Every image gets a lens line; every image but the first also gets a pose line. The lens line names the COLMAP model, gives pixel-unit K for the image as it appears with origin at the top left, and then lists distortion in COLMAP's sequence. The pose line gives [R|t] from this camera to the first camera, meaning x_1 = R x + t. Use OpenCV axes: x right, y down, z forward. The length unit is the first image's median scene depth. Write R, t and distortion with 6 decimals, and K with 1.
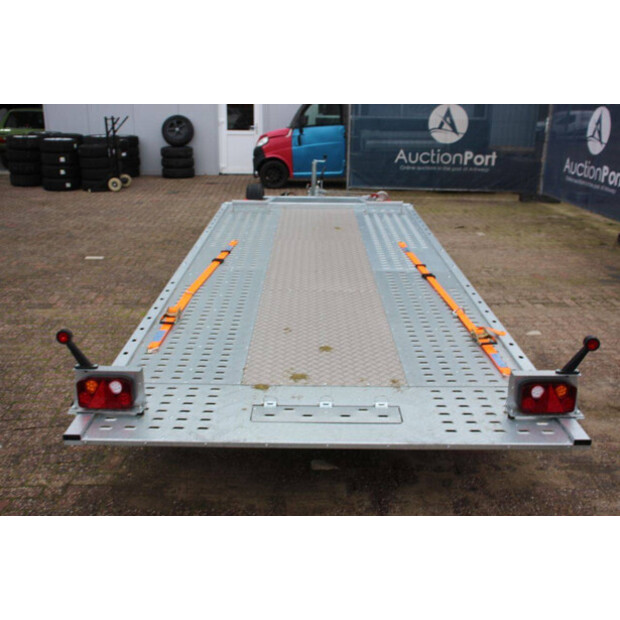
lens RADIAL K [[662.9, 0, 310.0], [0, 662.9, 310.0], [0, 0, 1]] dist [-0.084795, 0.204058]
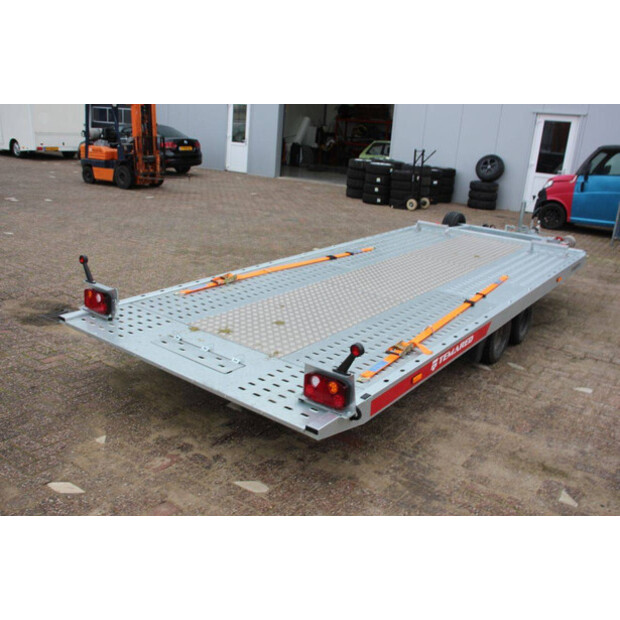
lens RADIAL K [[582.5, 0, 310.0], [0, 582.5, 310.0], [0, 0, 1]] dist [-0.065997, 0.012194]
pose [[0.795794, 0.225147, -0.562157, 0.419935], [-0.240694, 0.969436, 0.047536, -0.019127], [0.555678, 0.097479, 0.825664, 0.076481]]
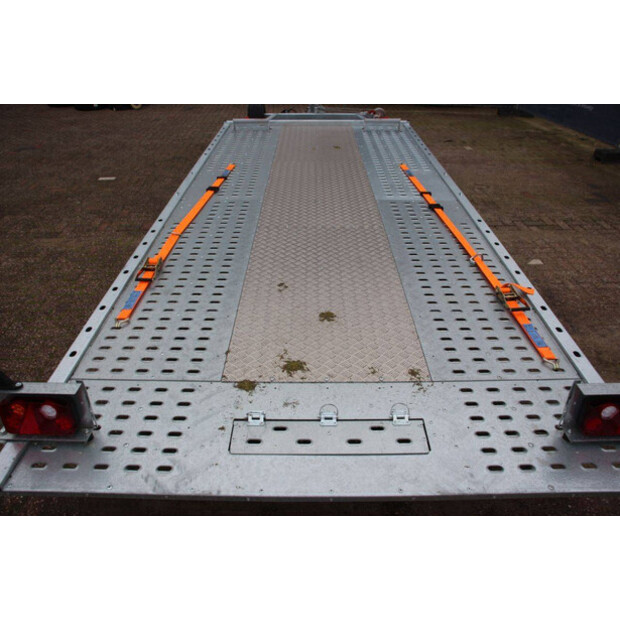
lens RADIAL K [[508.2, 0, 310.0], [0, 508.2, 310.0], [0, 0, 1]] dist [-0.163665, 0.139302]
pose [[0.999945, -0.008621, -0.006054, 0.003655], [0.009737, 0.975679, 0.218989, -0.055459], [0.004019, -0.219036, 0.975709, 0.232172]]
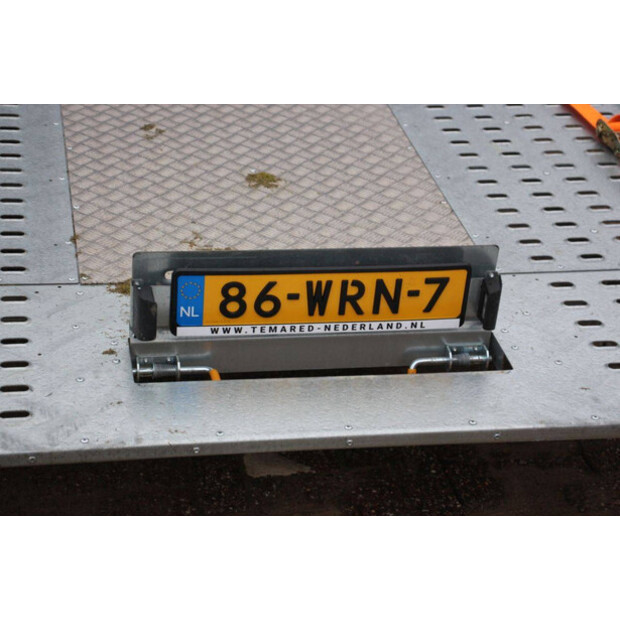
lens RADIAL K [[1388.5, 0, 310.0], [0, 1388.5, 310.0], [0, 0, 1]] dist [0.419601, 0.039844]
pose [[0.980658, -0.037510, 0.192102, -0.070958], [0.001948, 0.983286, 0.182055, -0.011393], [-0.195720, -0.178159, 0.964341, 0.096731]]
